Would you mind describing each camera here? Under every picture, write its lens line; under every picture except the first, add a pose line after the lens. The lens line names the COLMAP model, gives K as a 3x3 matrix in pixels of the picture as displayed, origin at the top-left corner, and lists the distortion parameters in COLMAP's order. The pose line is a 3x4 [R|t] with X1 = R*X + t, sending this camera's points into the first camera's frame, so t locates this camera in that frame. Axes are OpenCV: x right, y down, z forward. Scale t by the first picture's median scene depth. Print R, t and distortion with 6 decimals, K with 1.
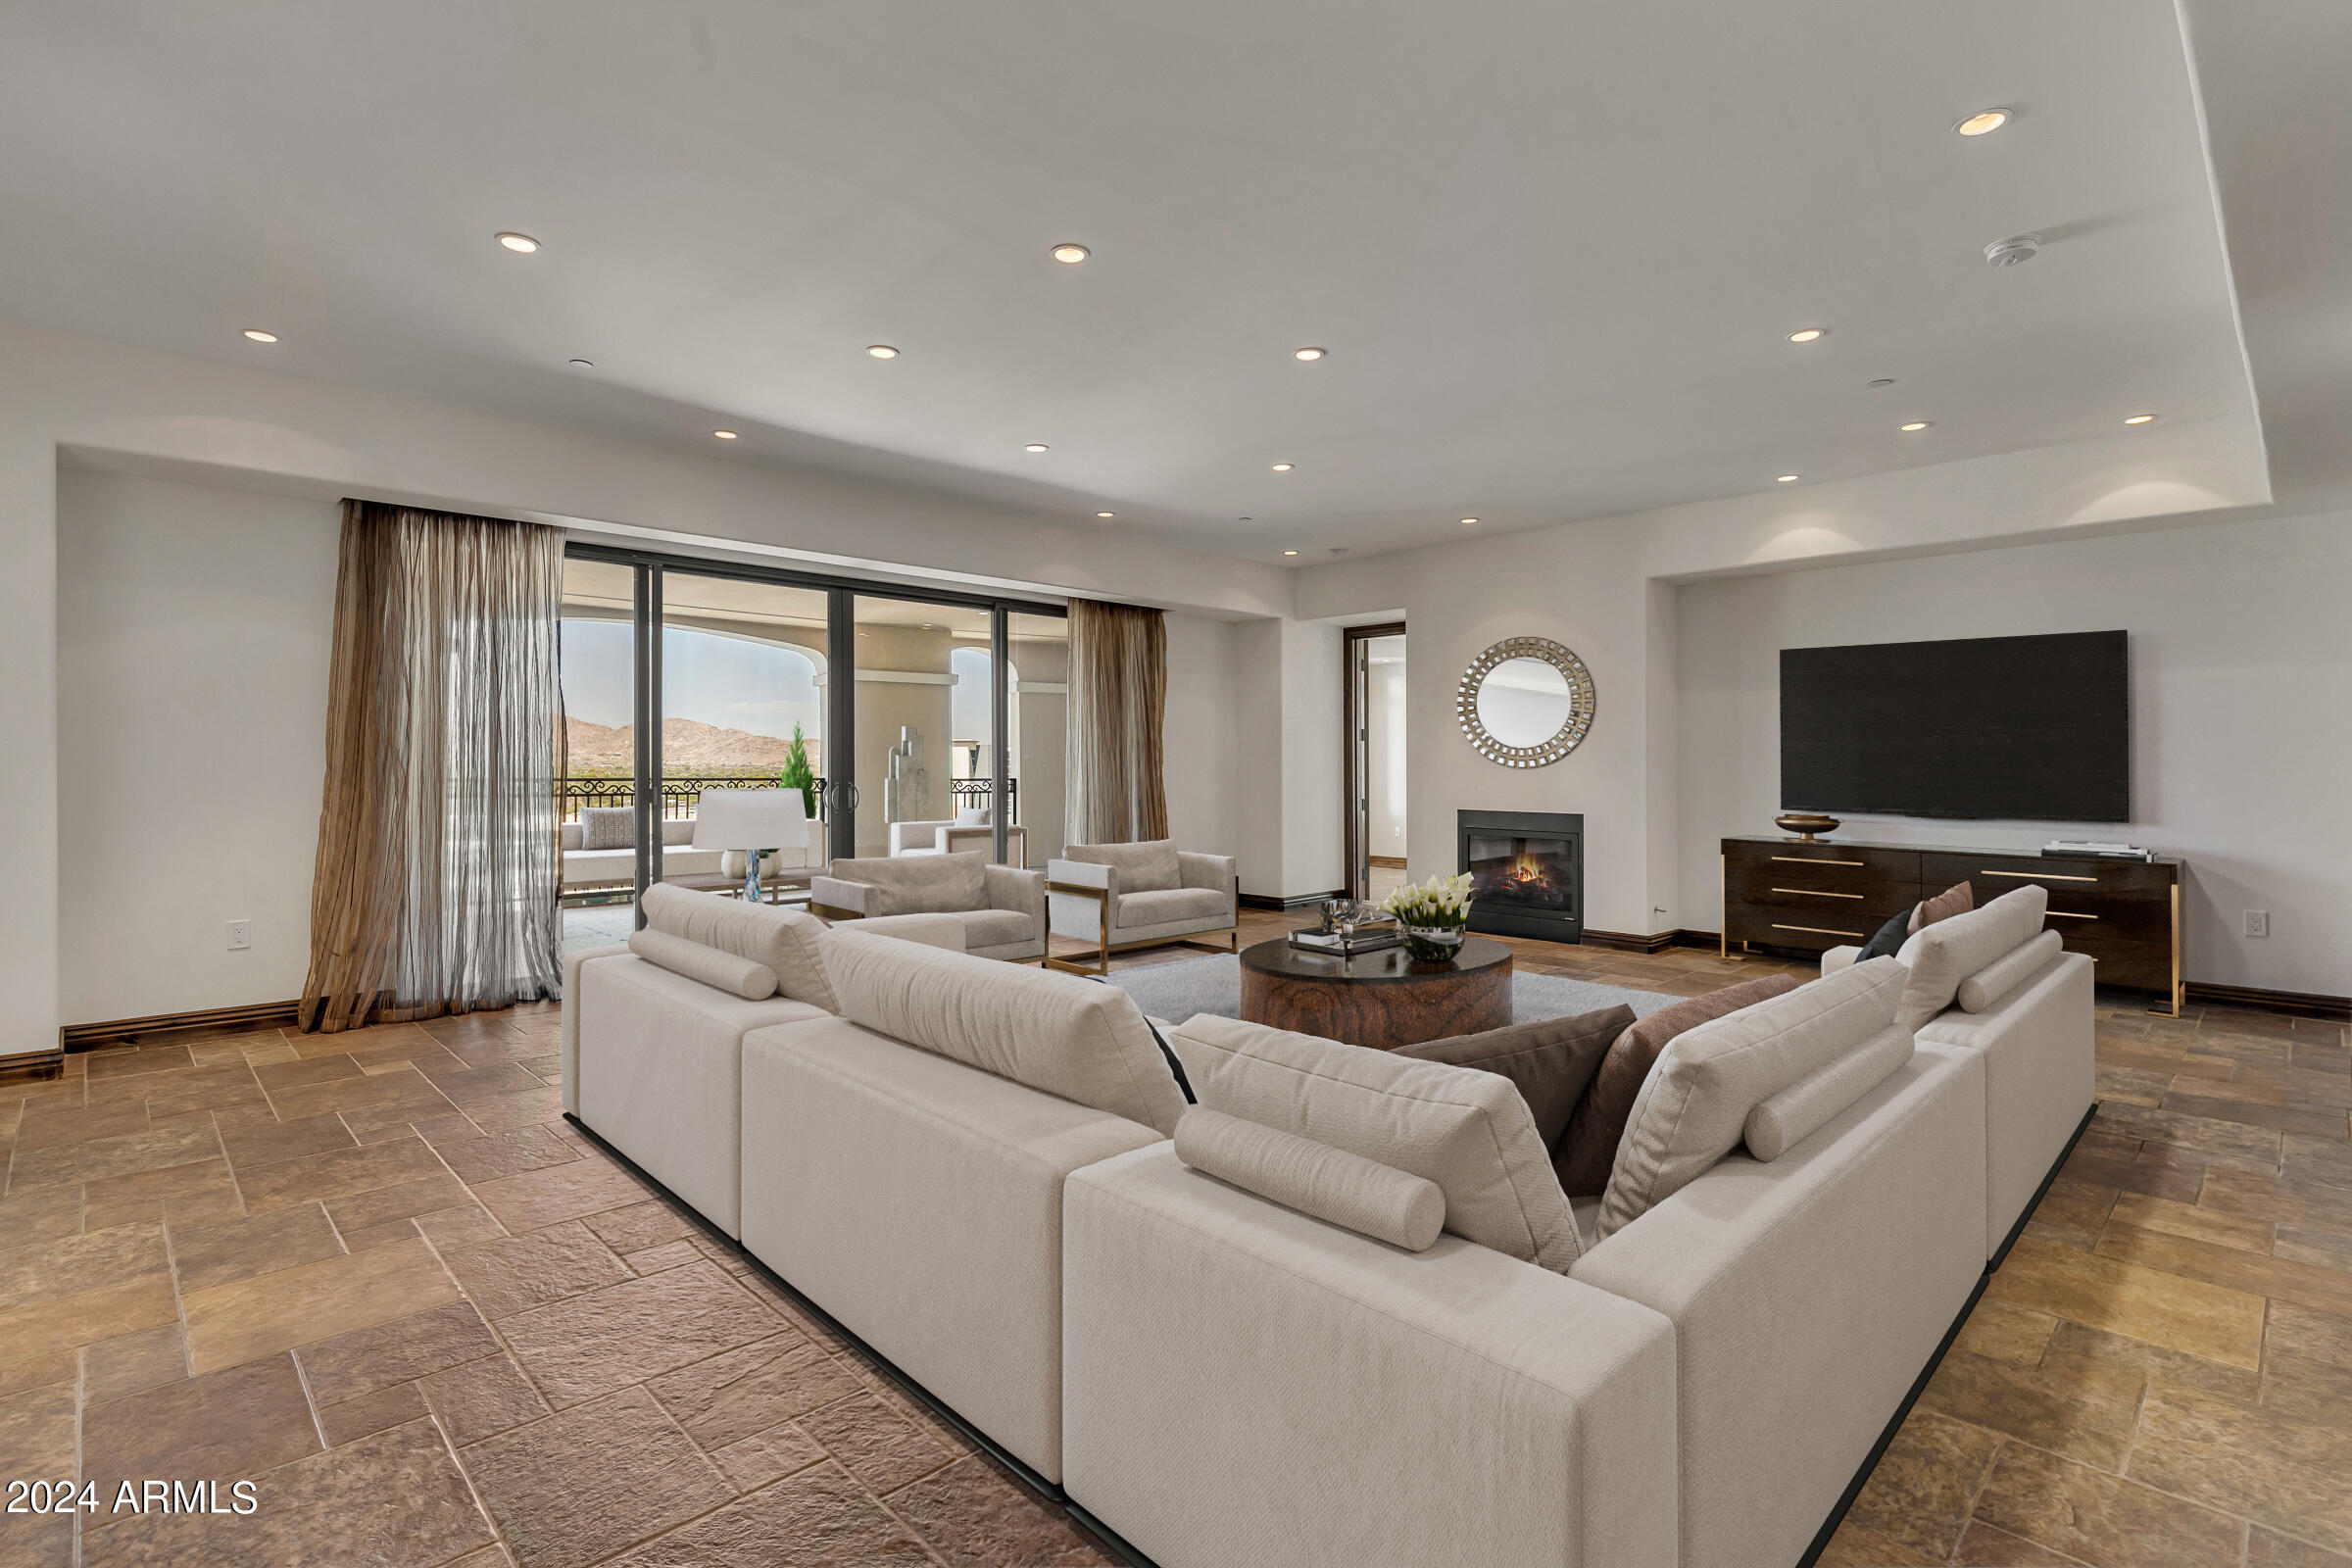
lens RADIAL K [[1129.2, 0, 1178.2], [0, 1129.2, 757.2], [0, 0, 1]] dist [0.011638, -0.000121]
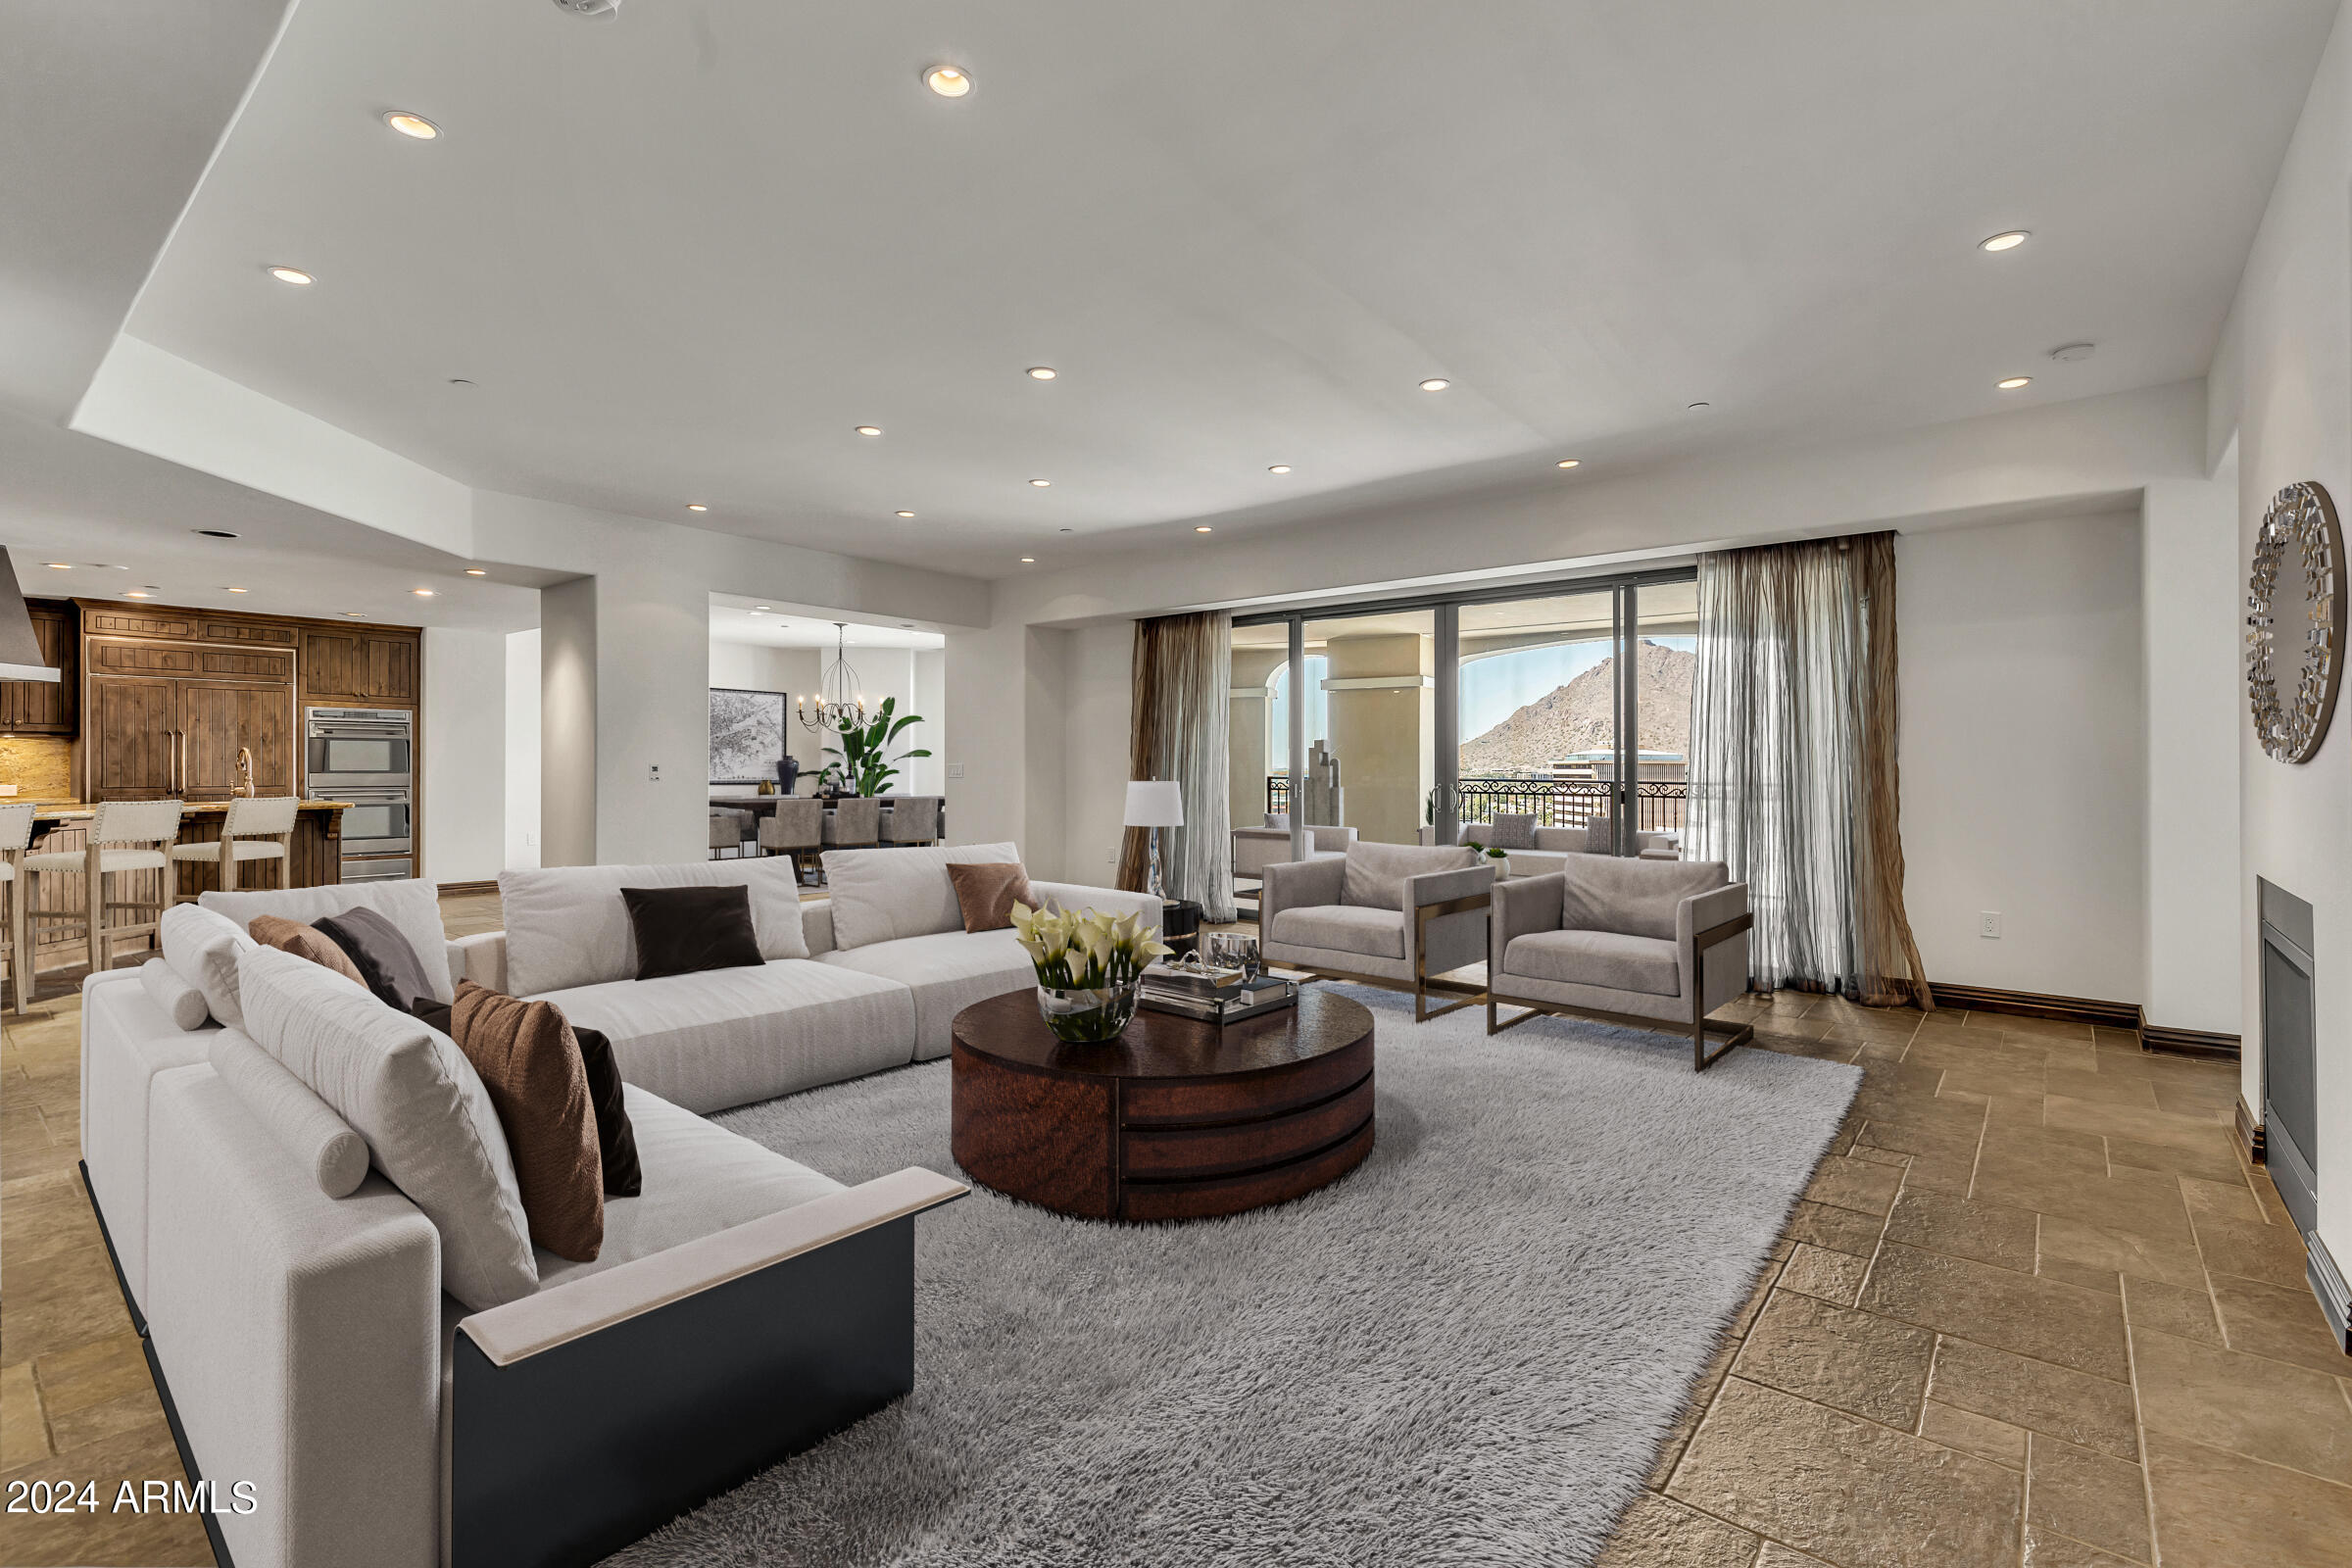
lens RADIAL K [[1077.5, 0, 1150.8], [0, 1077.5, 766.0], [0, 0, 1]] dist [-0.001061, -0.000486]
pose [[0.038761, 0.002594, -0.999245, 0.712774], [0.000667, 0.999996, 0.002622, 0.001172], [0.999248, -0.000768, 0.038760, 0.684479]]
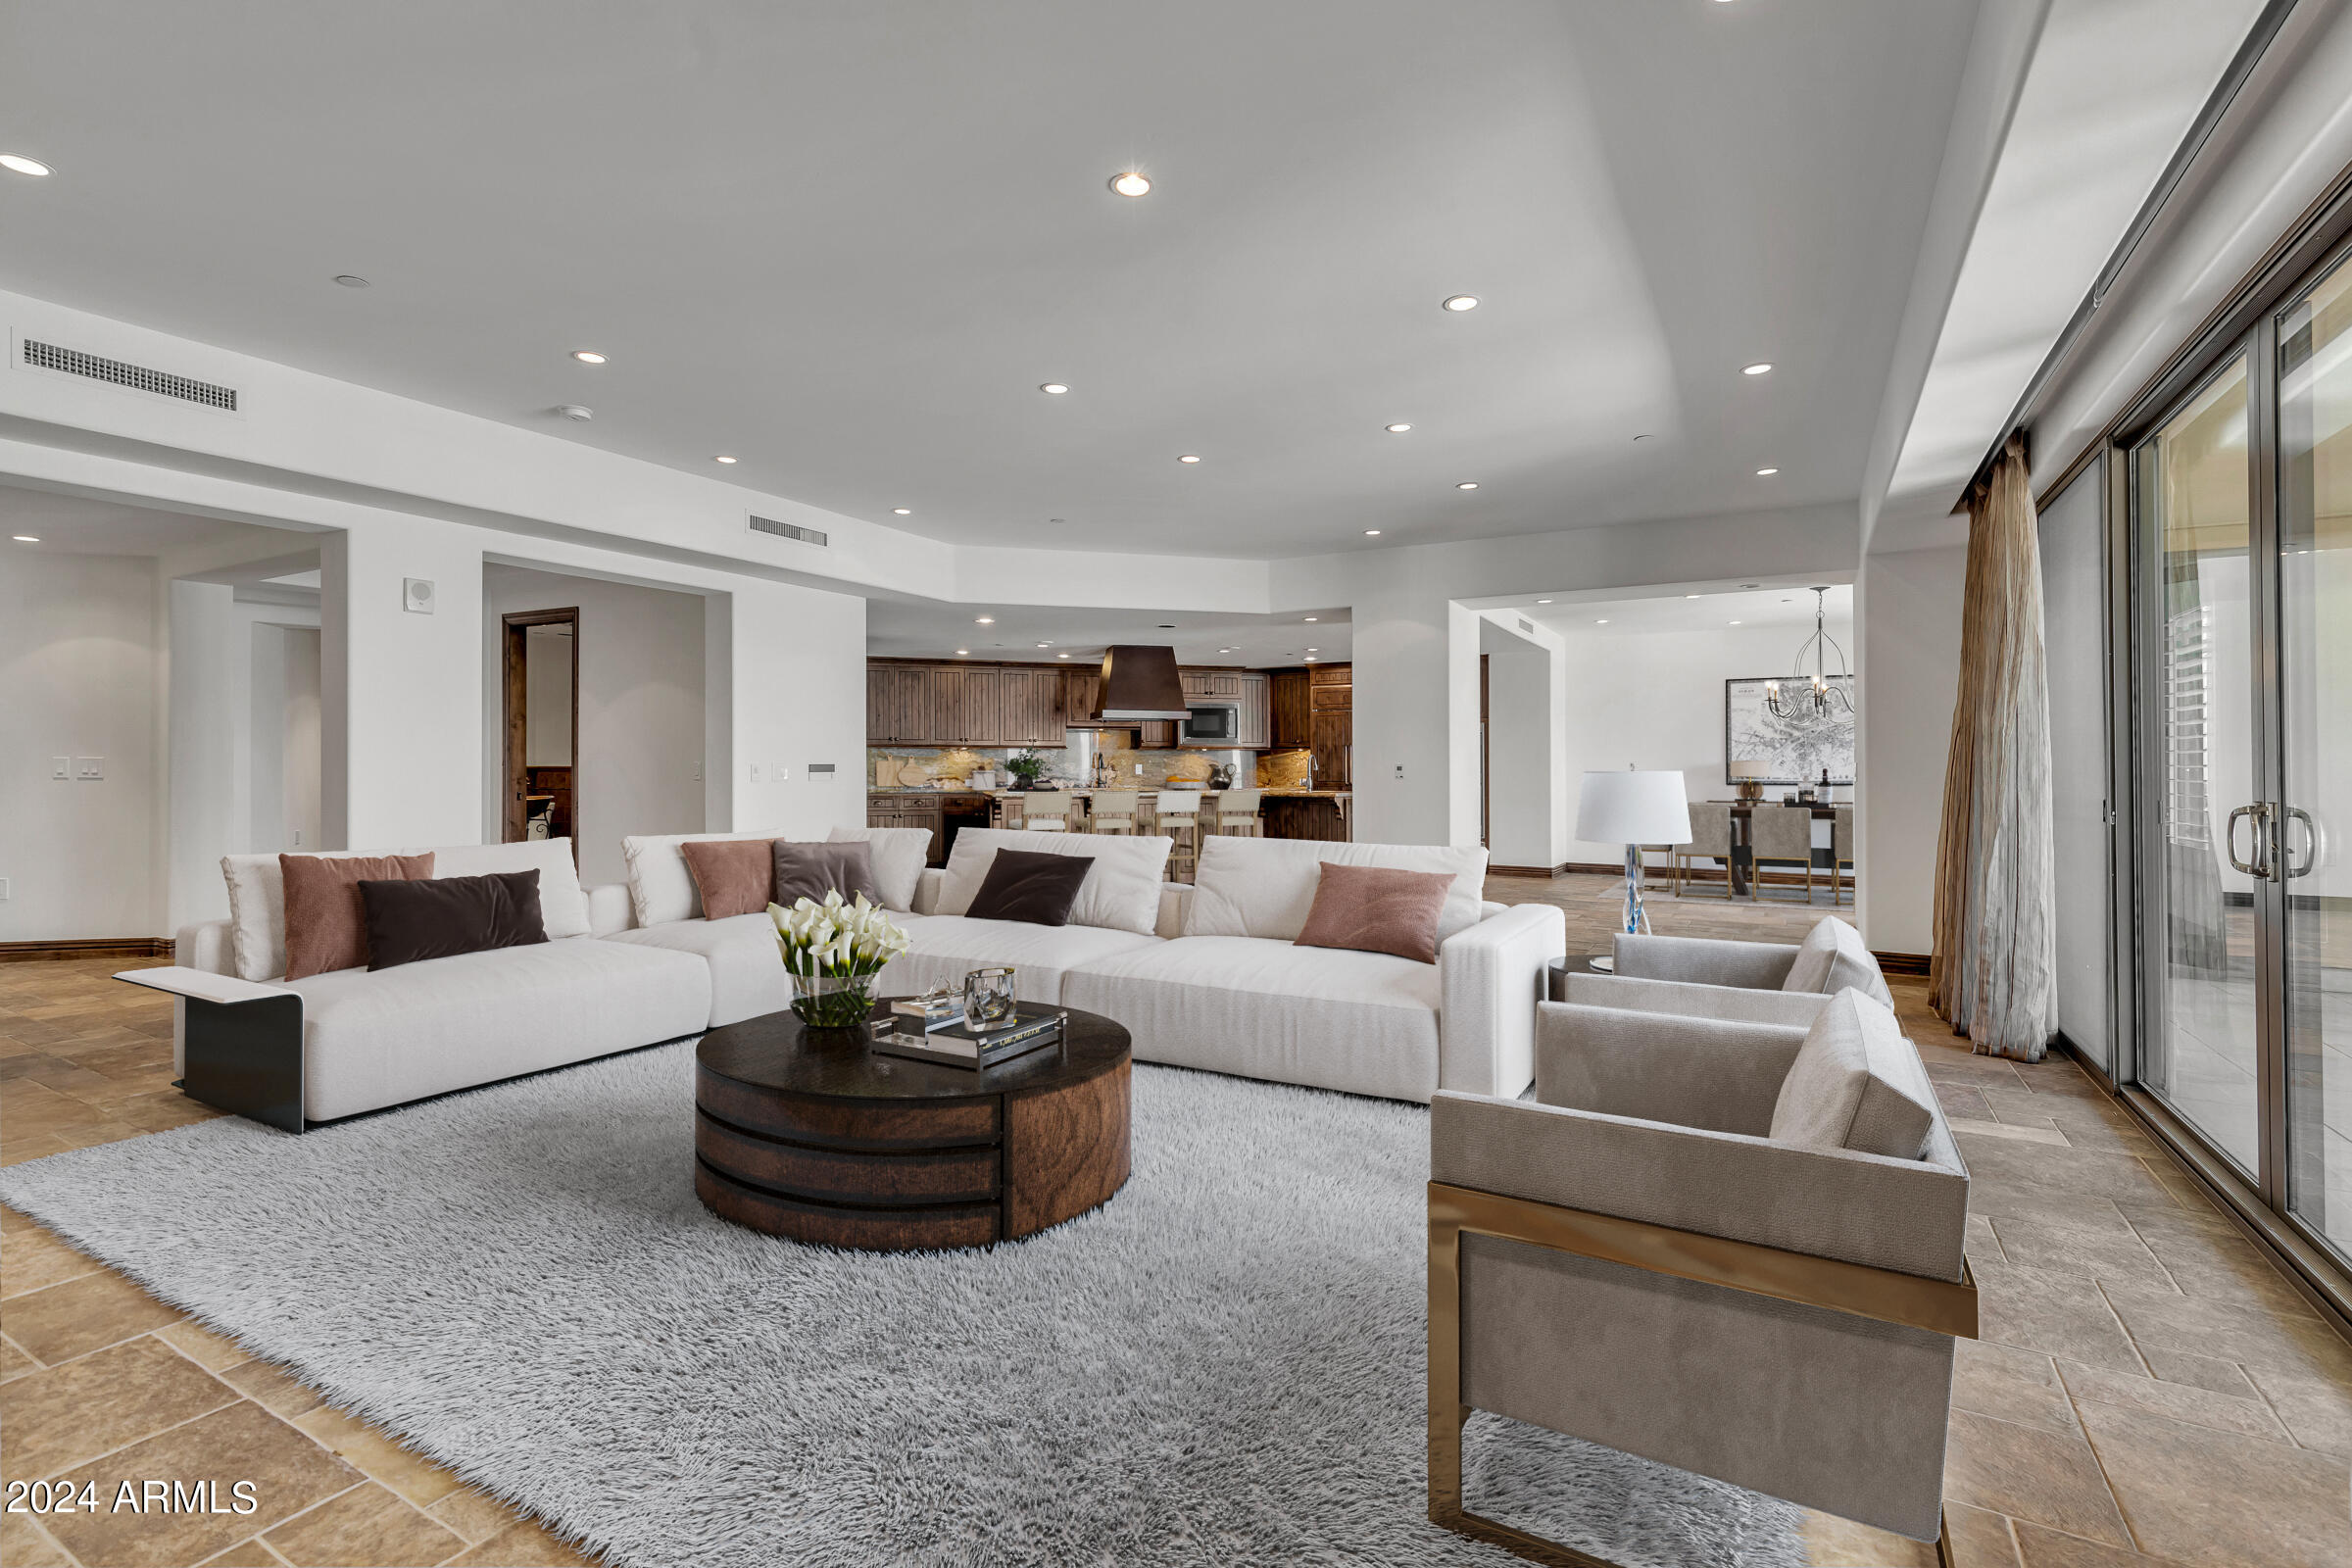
lens RADIAL K [[1129.2, 0, 1178.2], [0, 1129.2, 757.2], [0, 0, 1]] dist [0.011638, -0.000121]
pose [[-0.957195, 0.000213, -0.289444, 0.199560], [0.004319, 0.999899, -0.013547, 0.012597], [0.289411, -0.014217, -0.957099, 1.304120]]
